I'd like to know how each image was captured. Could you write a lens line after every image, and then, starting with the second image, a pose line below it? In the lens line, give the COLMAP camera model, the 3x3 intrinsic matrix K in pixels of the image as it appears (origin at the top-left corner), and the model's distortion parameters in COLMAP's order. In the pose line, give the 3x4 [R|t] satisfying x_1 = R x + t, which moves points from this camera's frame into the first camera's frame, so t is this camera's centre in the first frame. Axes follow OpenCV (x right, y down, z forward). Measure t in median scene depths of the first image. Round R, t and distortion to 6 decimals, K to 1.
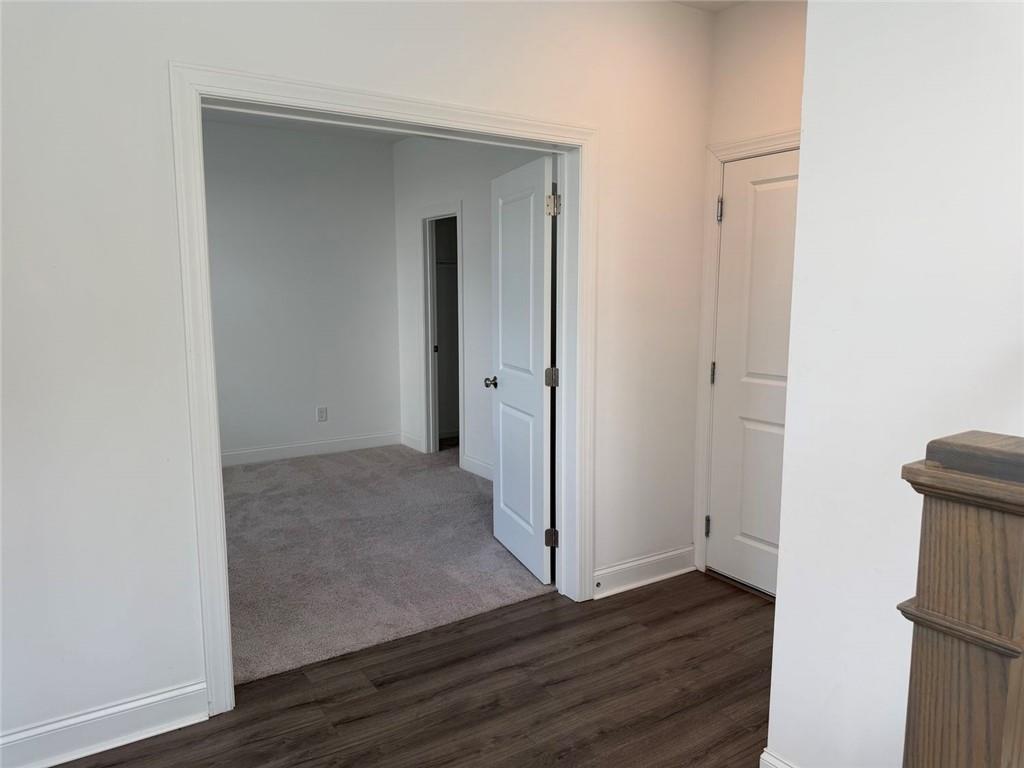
lens RADIAL K [[721.8, 0, 515.1], [0, 721.8, 388.4], [0, 0, 1]] dist [0.085928, -0.121678]
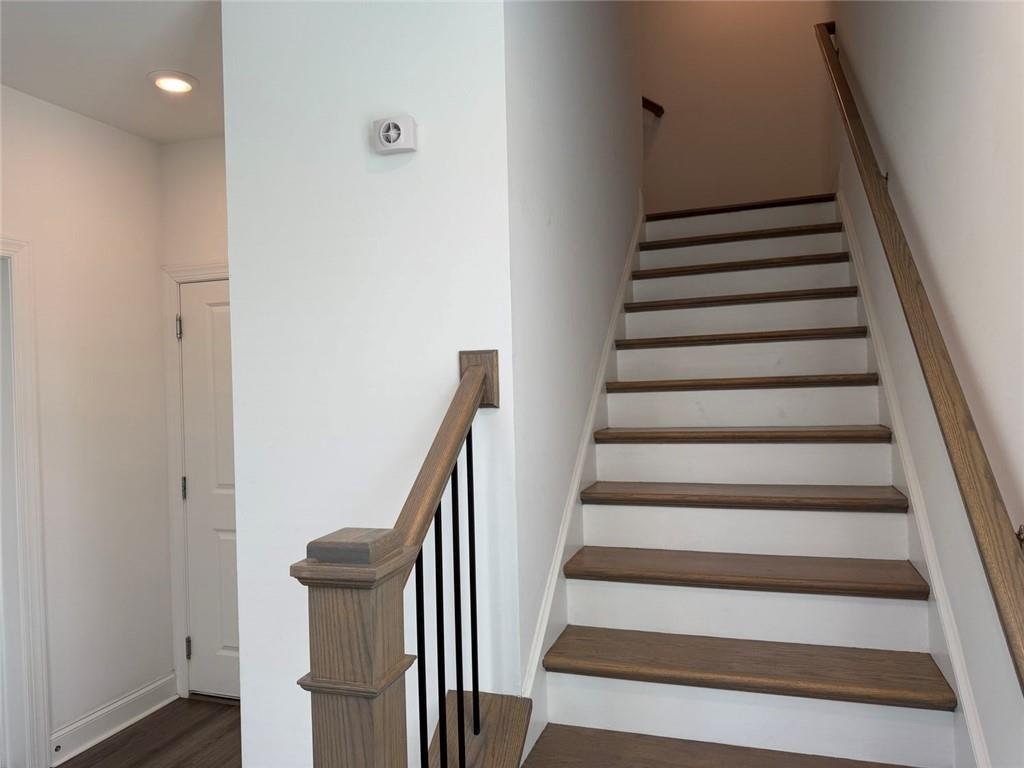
lens RADIAL K [[712.4, 0, 512.0], [0, 712.4, 384.0], [0, 0, 1]] dist [0.003958, -0.021179]
pose [[0.777213, -0.025604, 0.628716, 0.064151], [0.118053, 0.987363, -0.105726, -0.028770], [-0.618064, 0.156393, 0.770414, -0.227590]]
